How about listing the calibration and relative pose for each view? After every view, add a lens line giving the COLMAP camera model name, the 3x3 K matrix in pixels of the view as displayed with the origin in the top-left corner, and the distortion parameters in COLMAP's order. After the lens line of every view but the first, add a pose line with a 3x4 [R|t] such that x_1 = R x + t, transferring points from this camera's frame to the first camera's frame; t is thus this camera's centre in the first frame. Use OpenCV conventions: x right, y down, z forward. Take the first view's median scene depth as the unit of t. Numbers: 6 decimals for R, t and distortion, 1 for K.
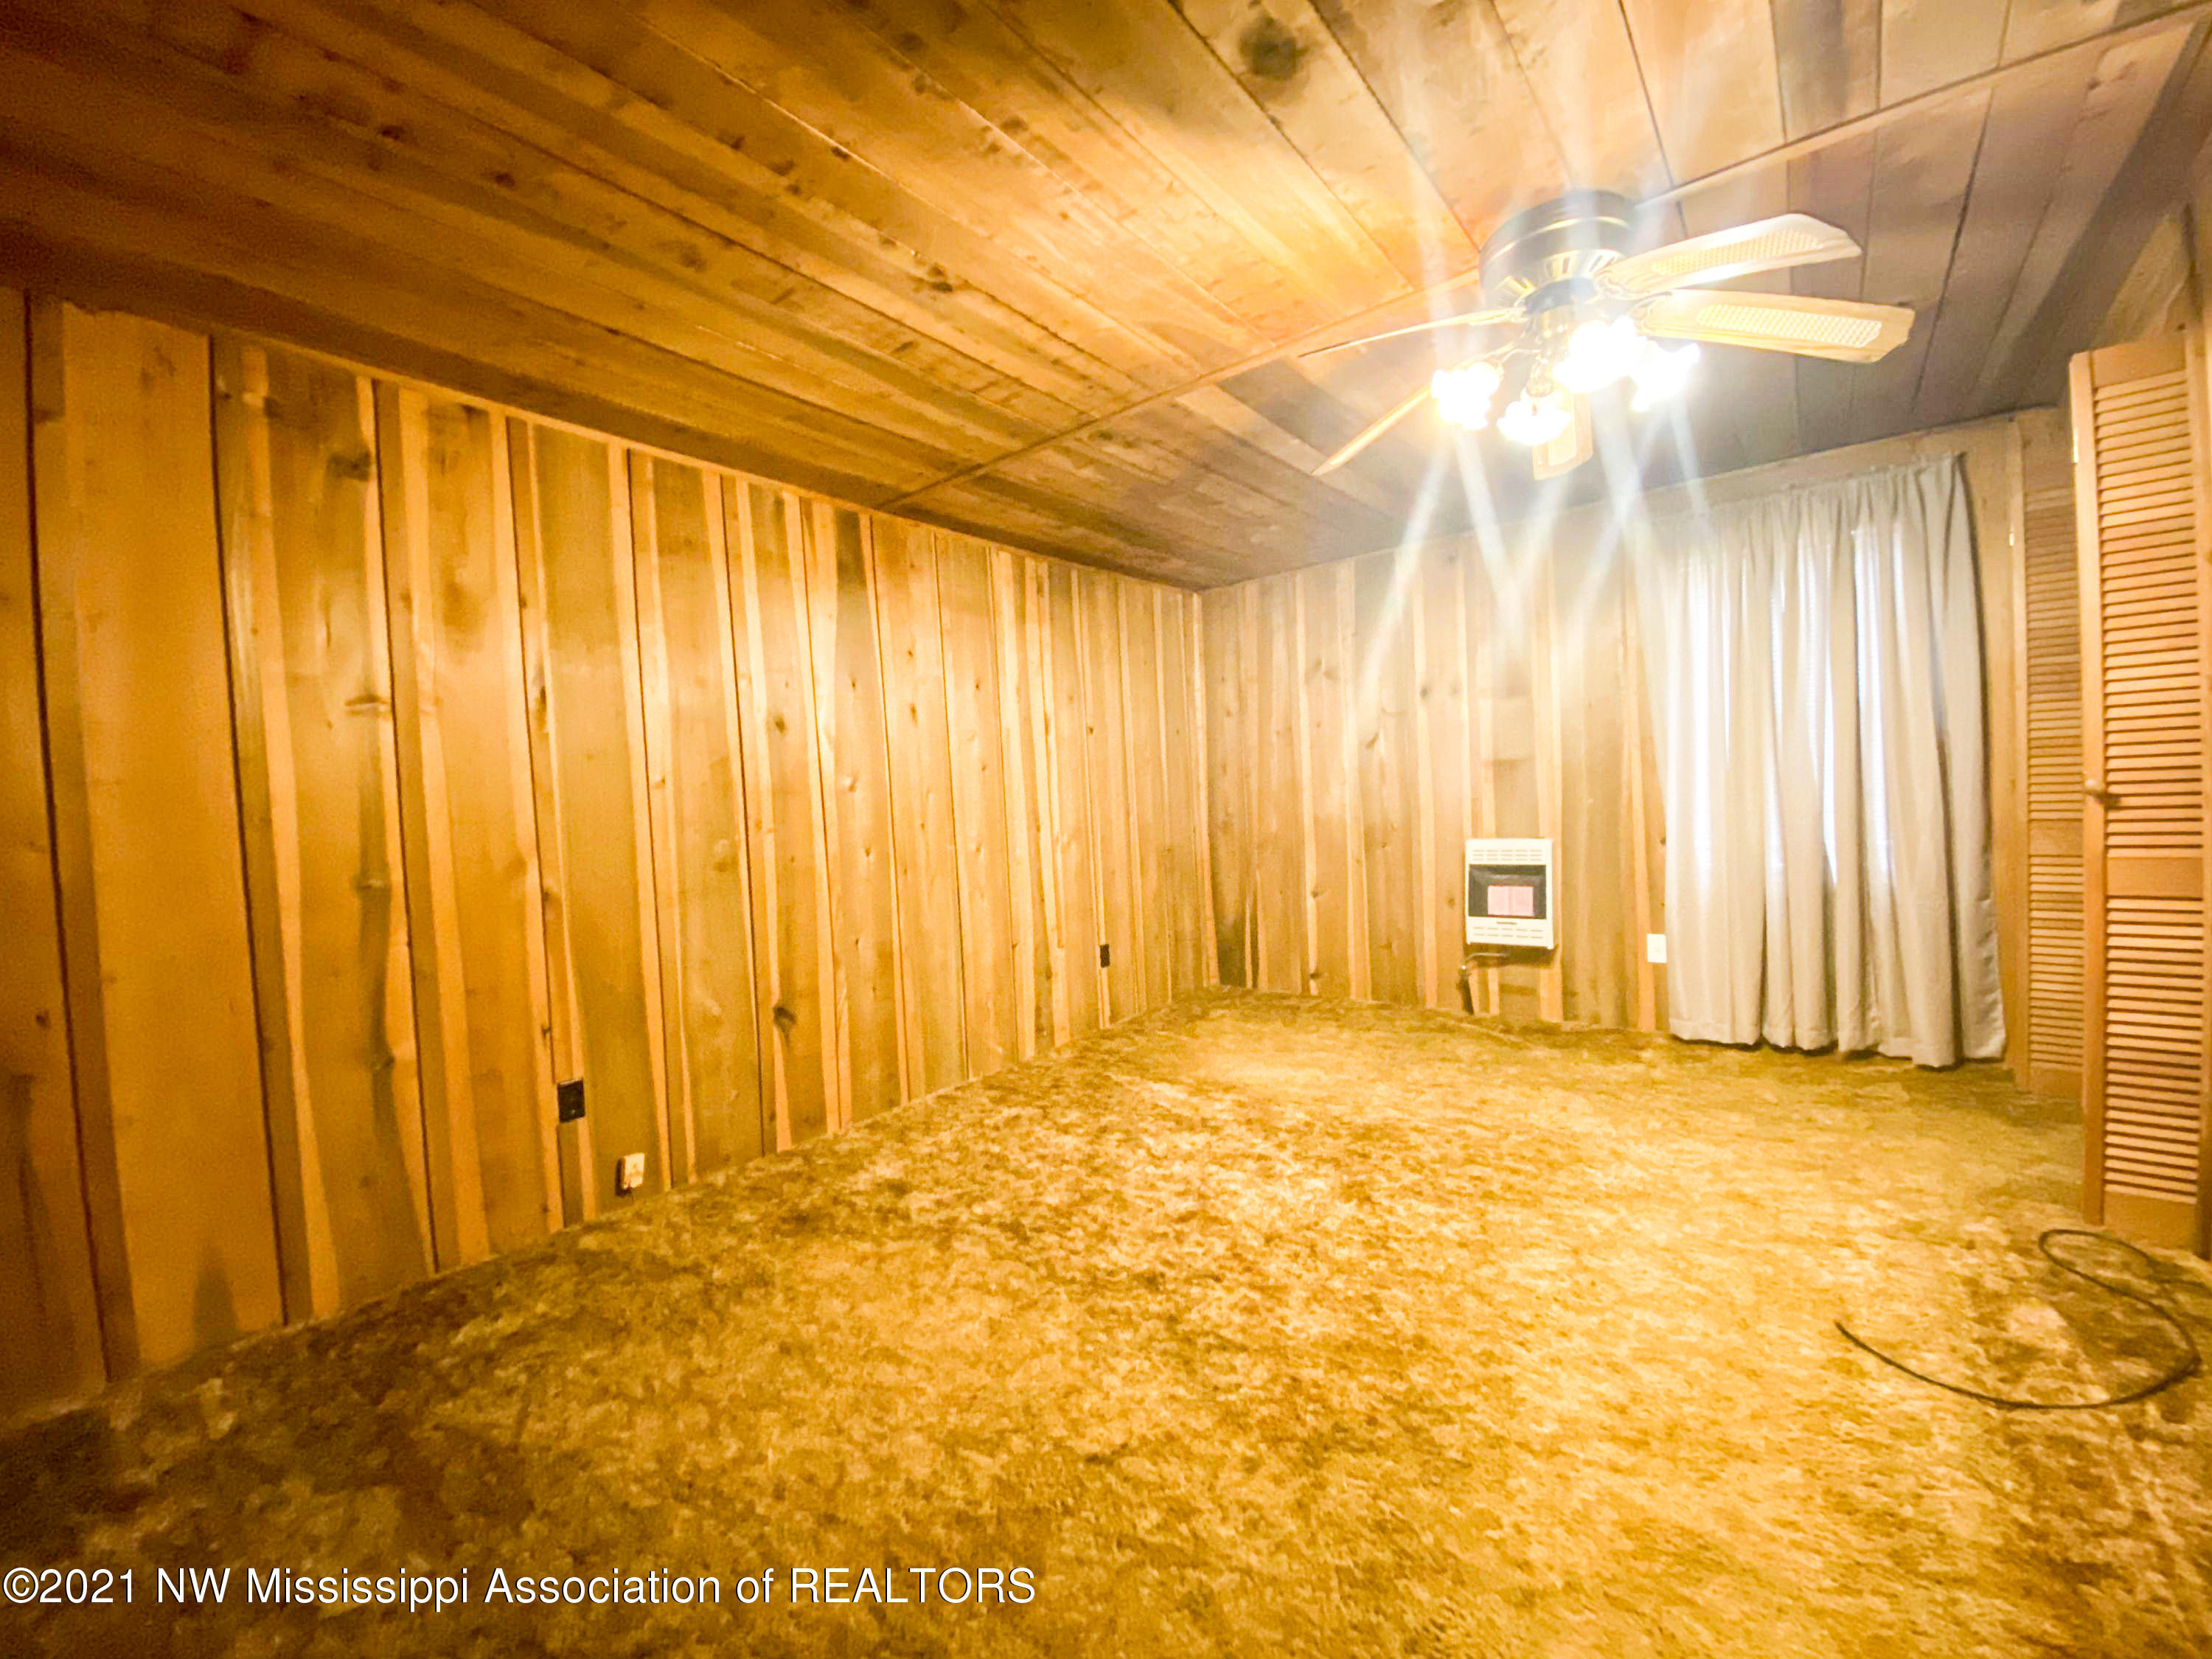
lens RADIAL K [[902.3, 0, 1091.9], [0, 902.3, 826.8], [0, 0, 1]] dist [0.018555, -0.014903]
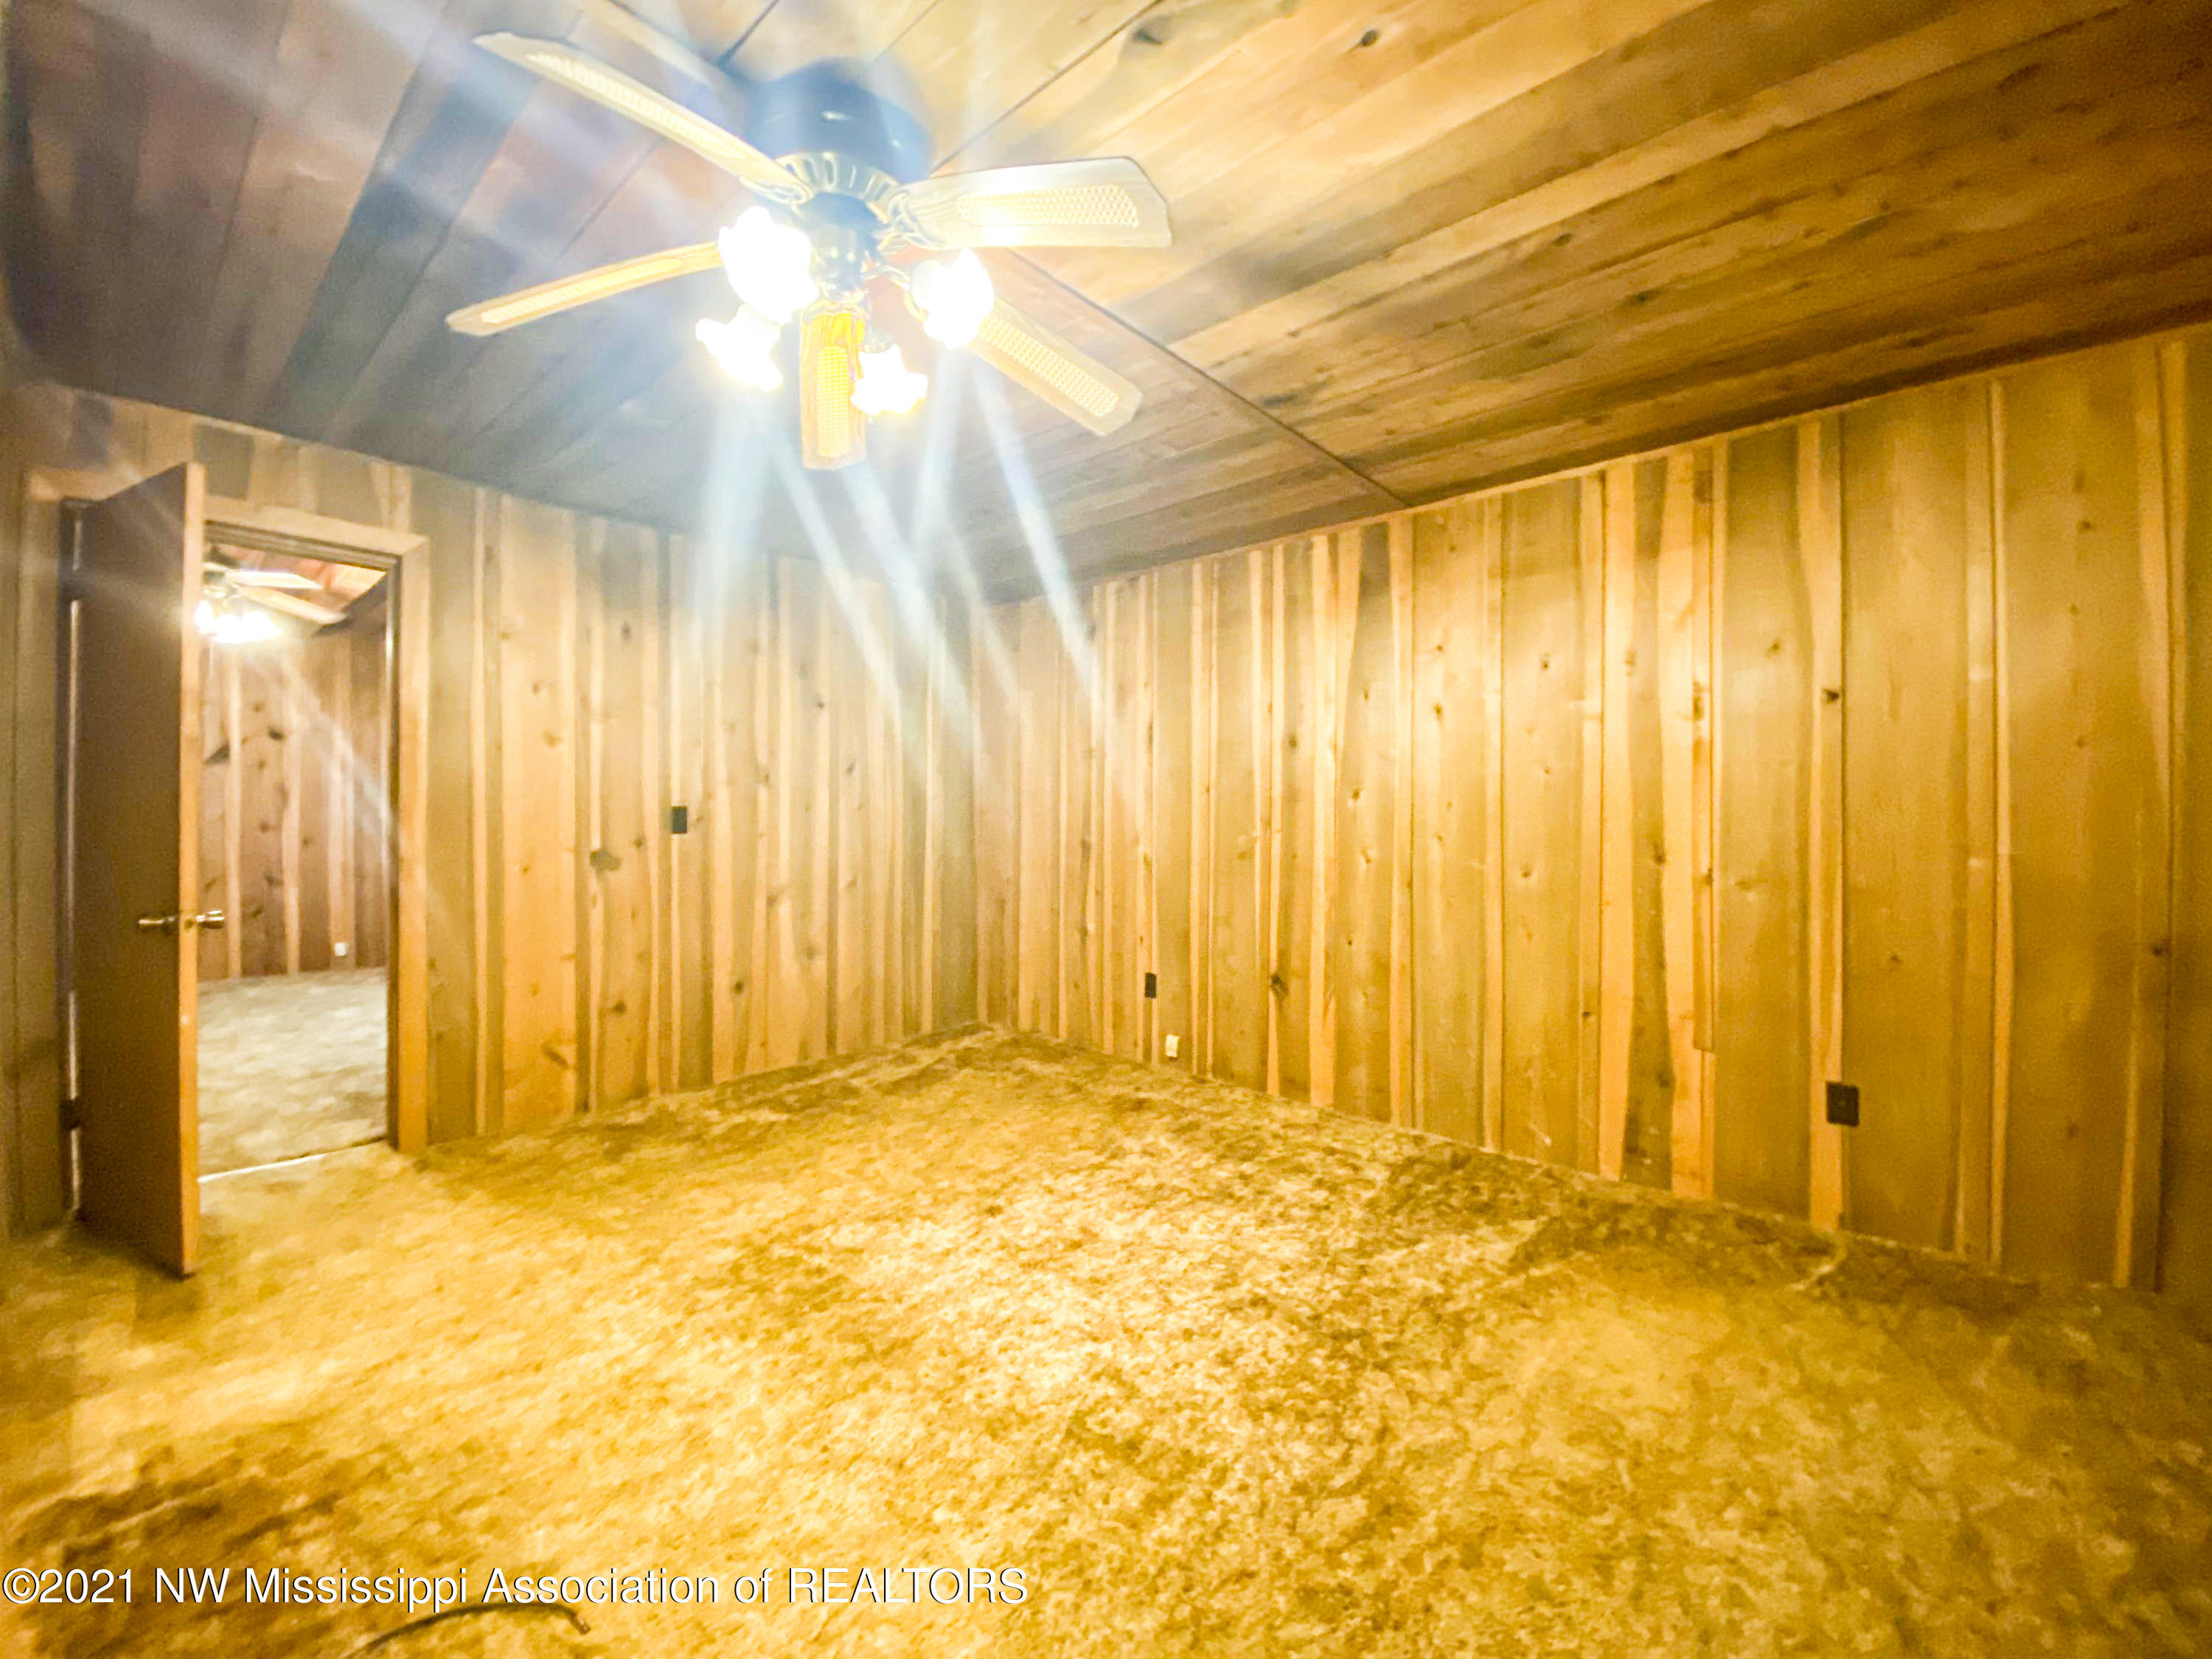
lens RADIAL K [[902.3, 0, 1097.4], [0, 902.3, 816.9], [0, 0, 1]] dist [0.018555, -0.014903]
pose [[-0.066968, 0.045193, -0.996731, 0.847597], [-0.034790, 0.998260, 0.047600, -0.061679], [0.997148, 0.037864, -0.065280, 0.826279]]
